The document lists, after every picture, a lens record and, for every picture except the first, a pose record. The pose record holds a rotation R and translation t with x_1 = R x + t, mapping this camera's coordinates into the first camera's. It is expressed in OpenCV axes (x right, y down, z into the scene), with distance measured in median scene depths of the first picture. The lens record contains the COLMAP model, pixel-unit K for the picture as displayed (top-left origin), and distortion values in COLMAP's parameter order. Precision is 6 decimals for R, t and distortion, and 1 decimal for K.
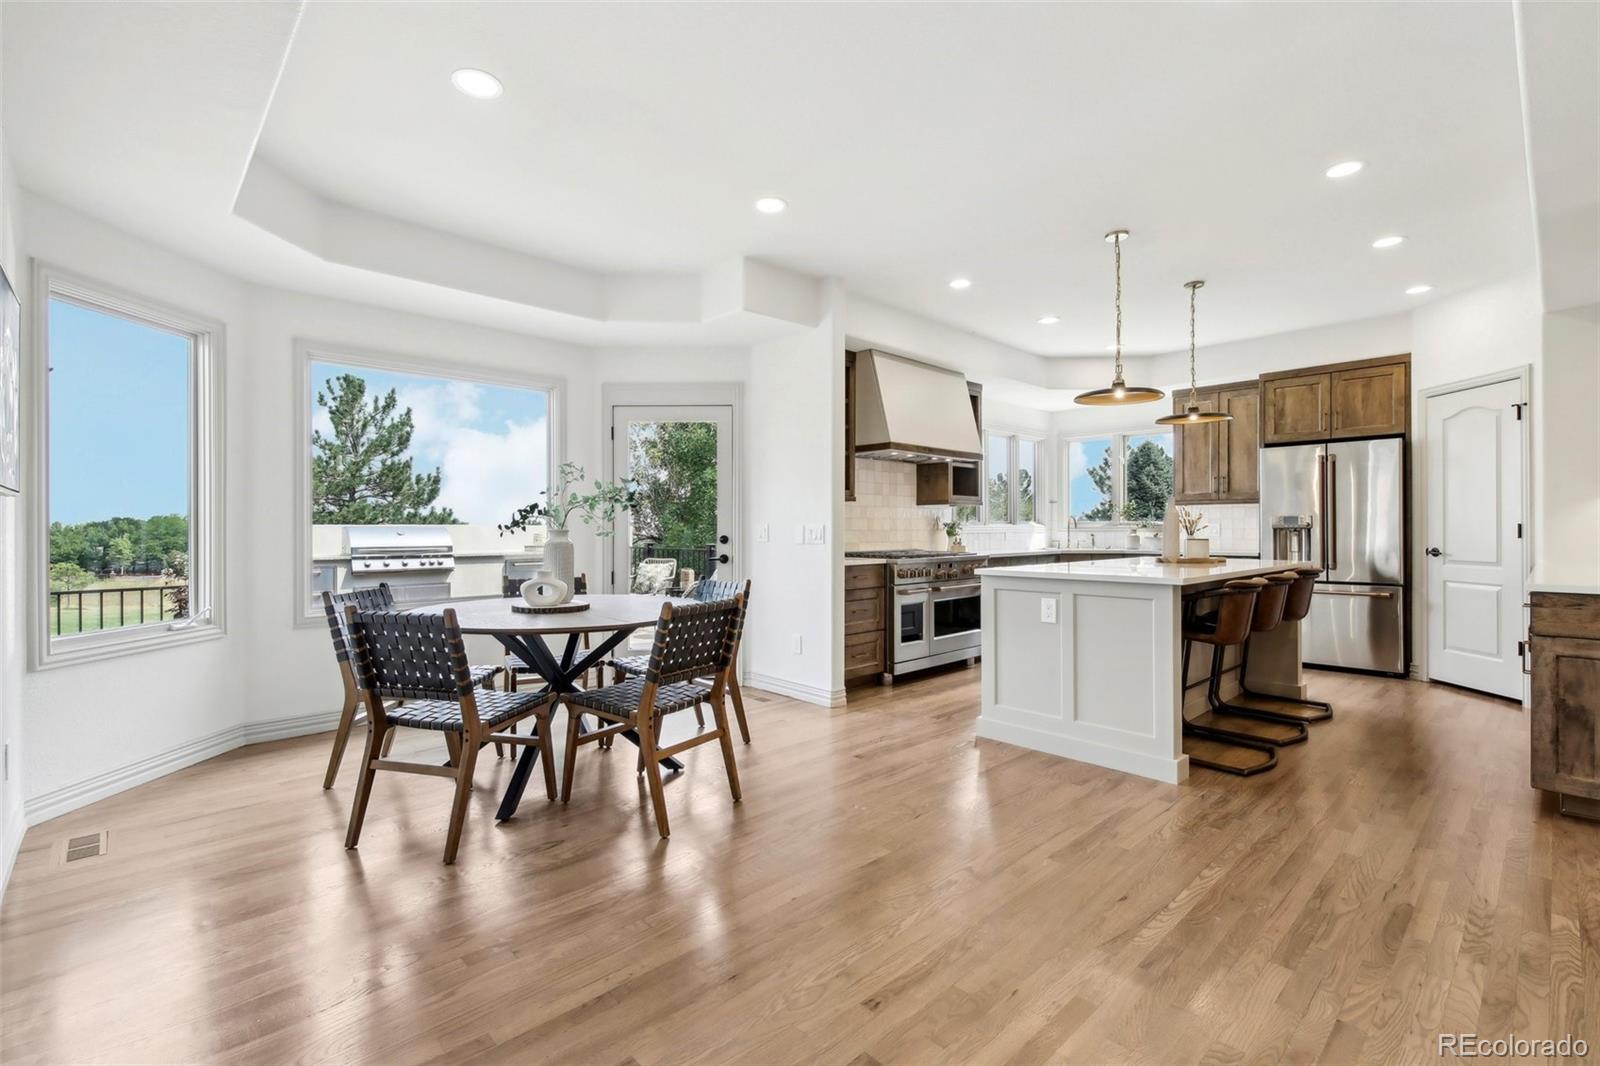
lens RADIAL K [[722.6, 0, 794.8], [0, 722.6, 524.1], [0, 0, 1]] dist [0.013804, -0.011993]
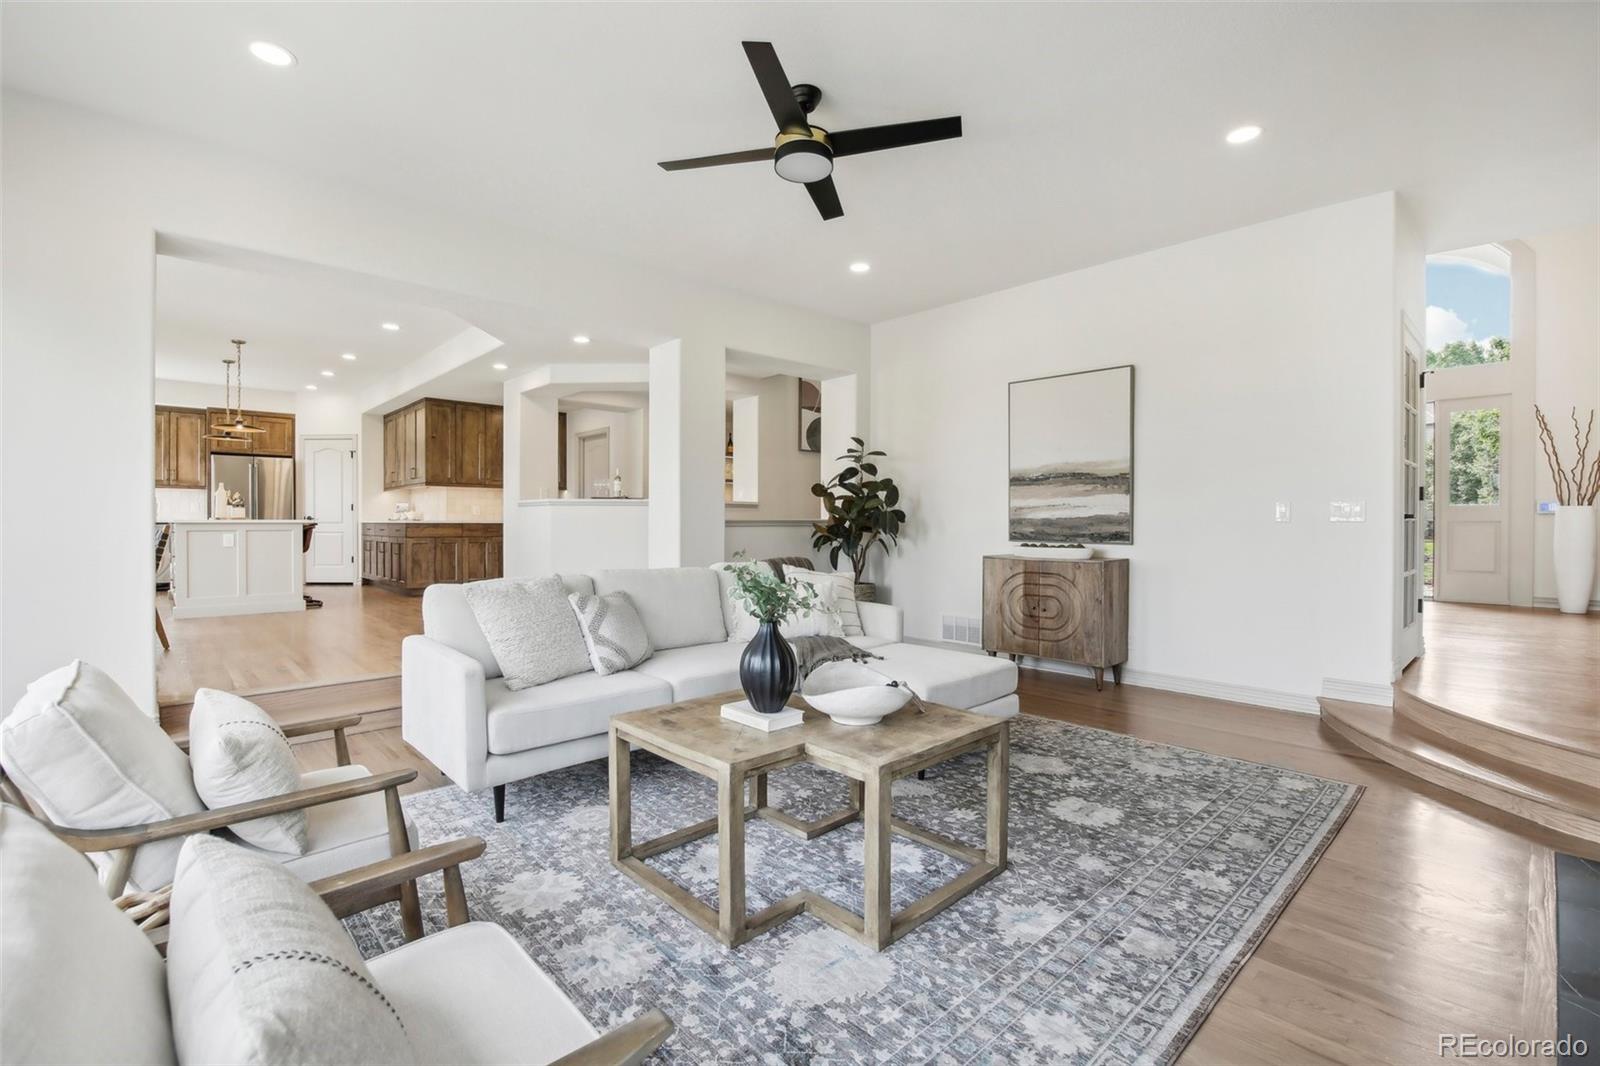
lens RADIAL K [[702.3, 0, 790.4], [0, 702.3, 530.1], [0, 0, 1]] dist [0.013469, -0.011283]
pose [[0.020384, -0.007262, 0.999766, -0.972307], [-0.006590, 0.999951, 0.007397, 0.046219], [-0.999771, -0.006739, 0.020335, -0.341724]]
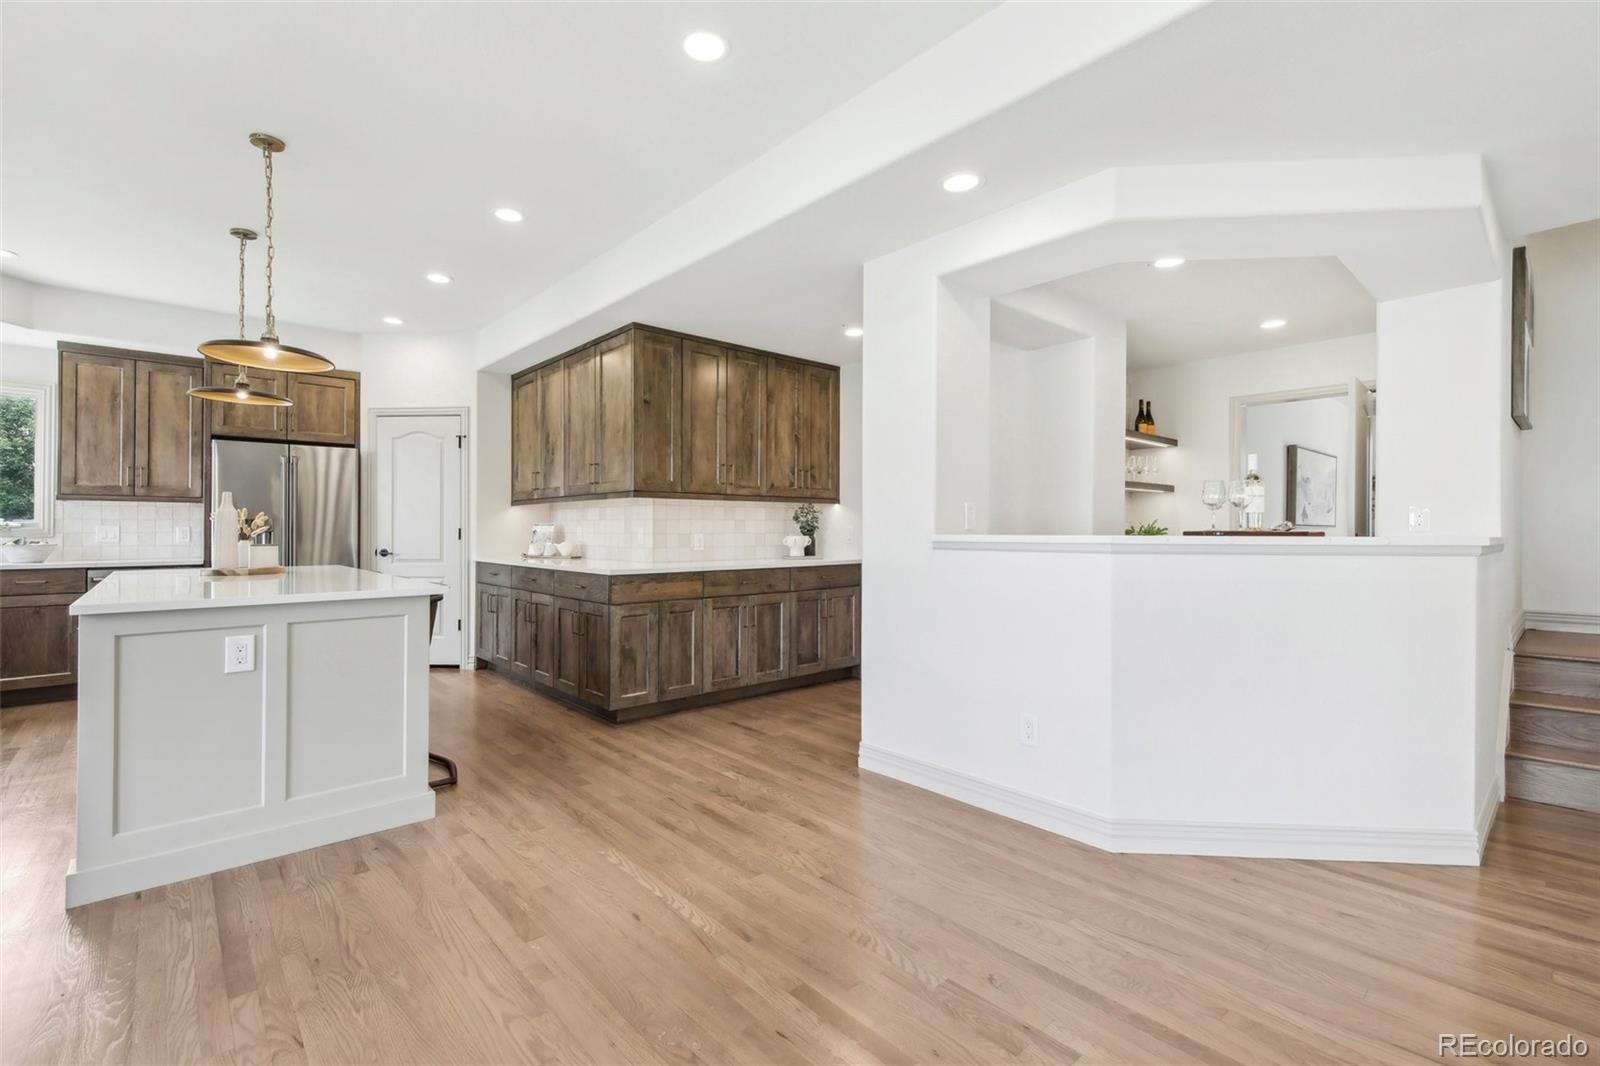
lens RADIAL K [[690.1, 0, 800.0], [0, 690.1, 533.0], [0, 0, 1]] dist [-0.002540, -0.000474]
pose [[0.016718, -0.000838, 0.999860, -0.183059], [-0.006333, 0.999979, 0.000944, 0.002283], [-0.999840, -0.006348, 0.016712, 0.309479]]
